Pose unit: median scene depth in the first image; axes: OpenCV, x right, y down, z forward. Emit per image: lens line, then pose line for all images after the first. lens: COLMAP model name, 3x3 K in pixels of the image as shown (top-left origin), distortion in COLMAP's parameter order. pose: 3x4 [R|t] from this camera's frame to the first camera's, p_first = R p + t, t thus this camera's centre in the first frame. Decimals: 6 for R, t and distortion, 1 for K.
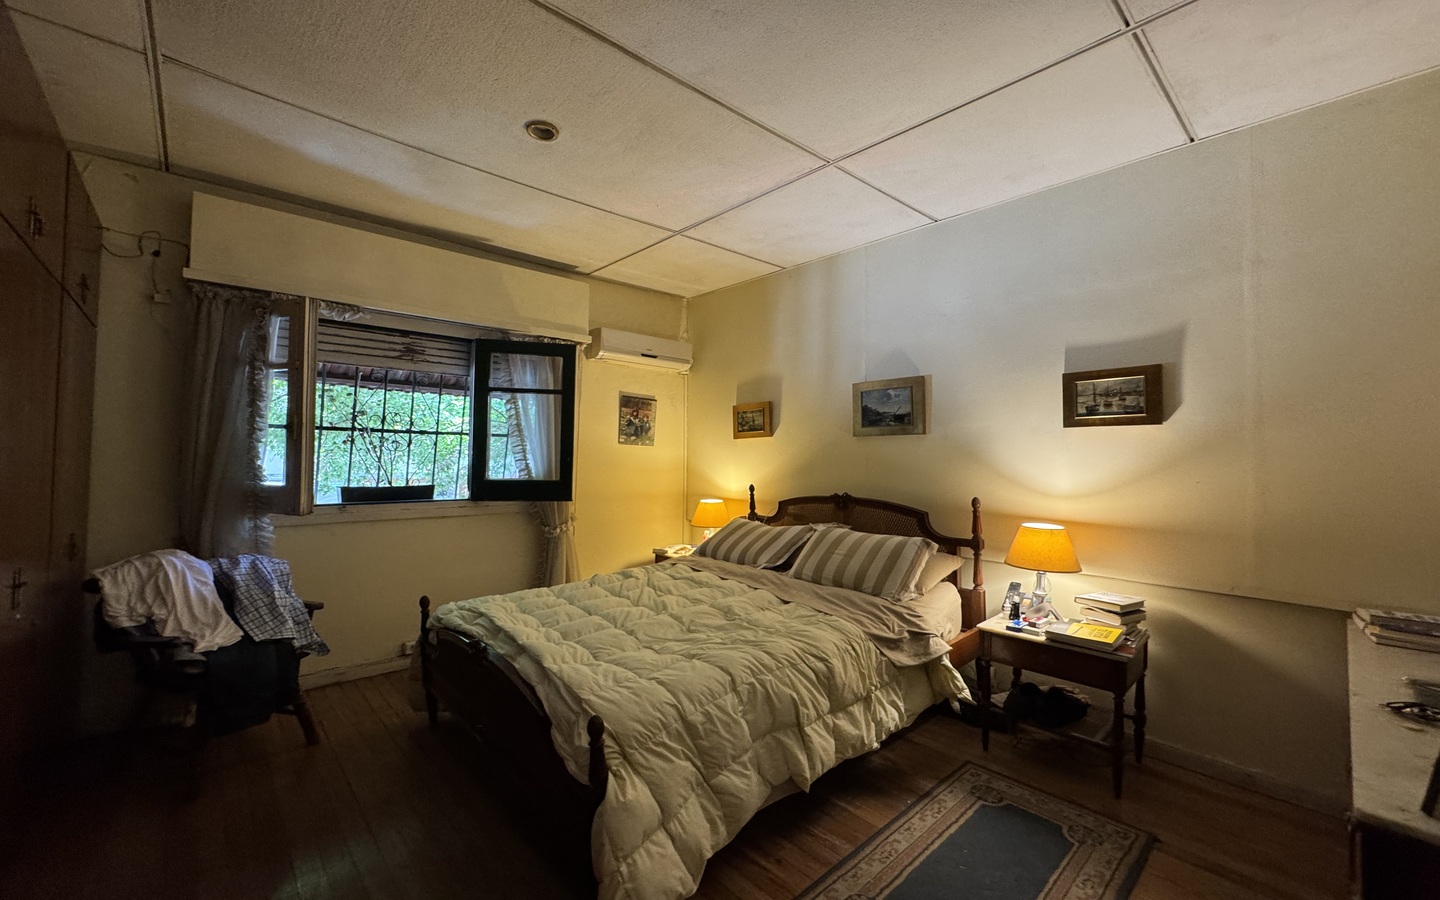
lens RADIAL K [[569.8, 0, 711.5], [0, 569.8, 437.7], [0, 0, 1]] dist [-0.003088, 0.000541]
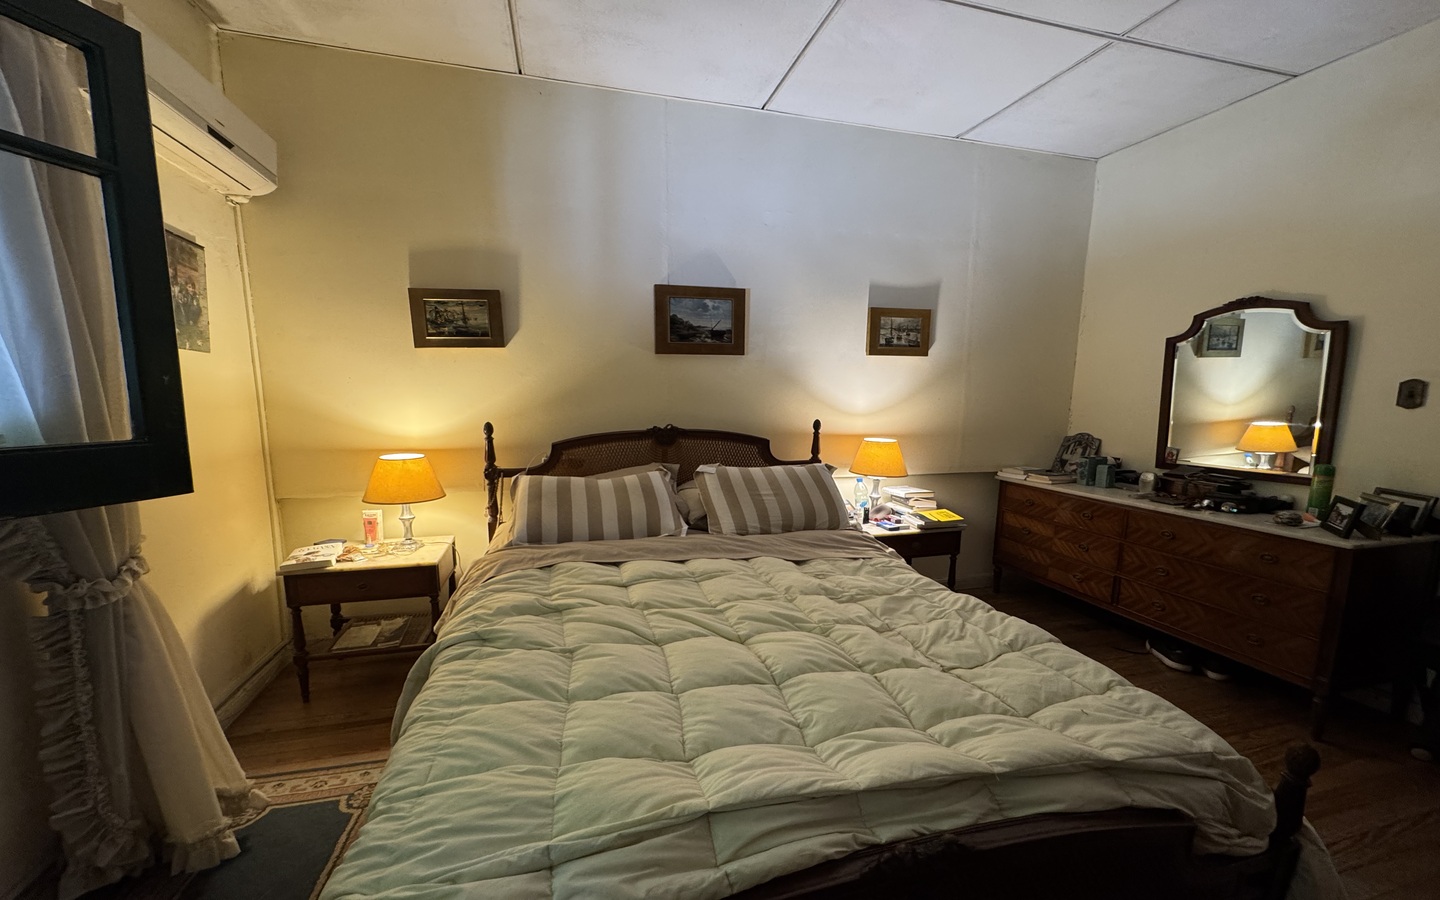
lens RADIAL K [[569.8, 0, 715.9], [0, 569.8, 463.4], [0, 0, 1]] dist [-0.003088, 0.000541]
pose [[0.453680, -0.115800, 0.883609, -0.451723], [-0.032601, 0.988701, 0.146311, 0.031929], [-0.890568, -0.095185, 0.444779, 0.590337]]
